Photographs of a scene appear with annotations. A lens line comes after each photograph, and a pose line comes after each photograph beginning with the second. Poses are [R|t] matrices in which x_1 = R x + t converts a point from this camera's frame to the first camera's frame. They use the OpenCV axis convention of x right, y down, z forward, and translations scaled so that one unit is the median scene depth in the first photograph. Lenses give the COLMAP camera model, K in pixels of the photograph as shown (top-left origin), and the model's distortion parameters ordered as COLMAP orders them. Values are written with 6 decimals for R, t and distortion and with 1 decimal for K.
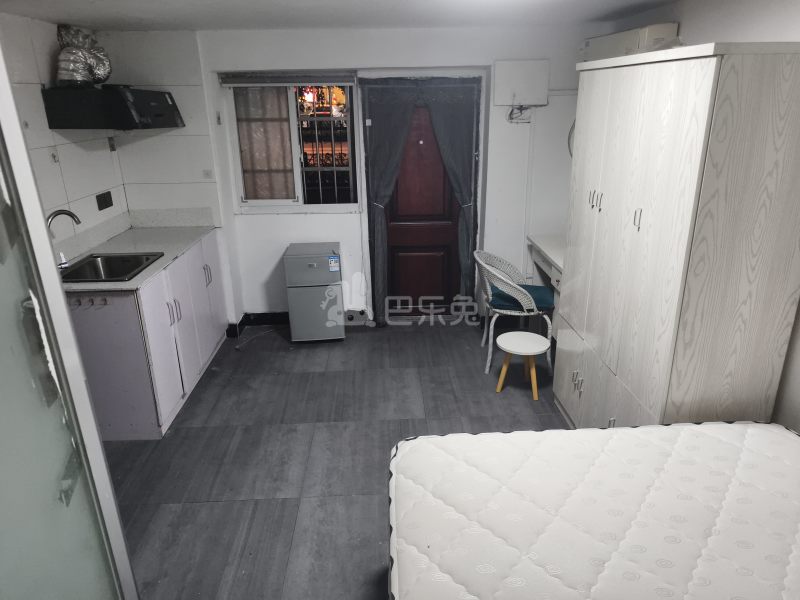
lens RADIAL K [[556.3, 0, 404.5], [0, 556.3, 304.5], [0, 0, 1]] dist [0.009887, -0.006416]
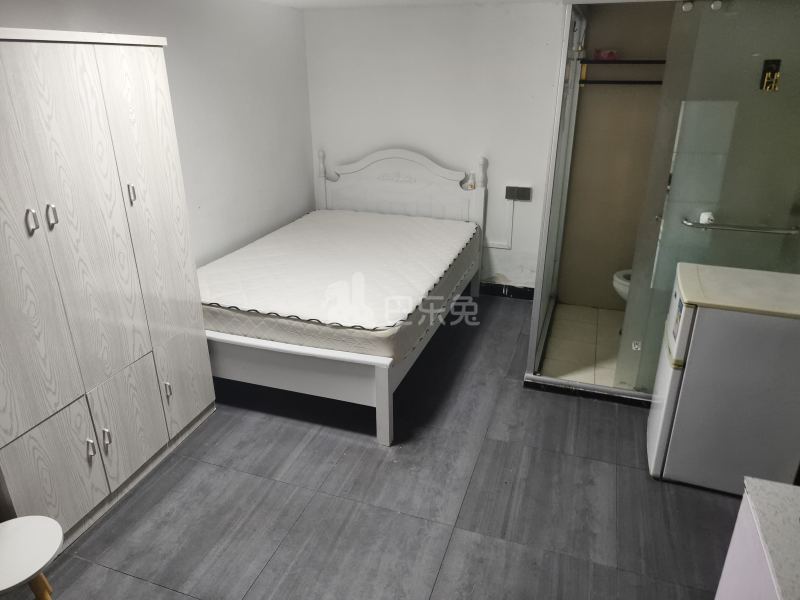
lens RADIAL K [[560.5, 0, 400.0], [0, 560.5, 300.0], [0, 0, 1]] dist [0.002577, -0.000847]
pose [[-0.928816, -0.128207, 0.347655, -0.253118], [0.145023, 0.737612, 0.659467, -0.358322], [-0.340983, 0.662942, -0.666513, 0.946366]]
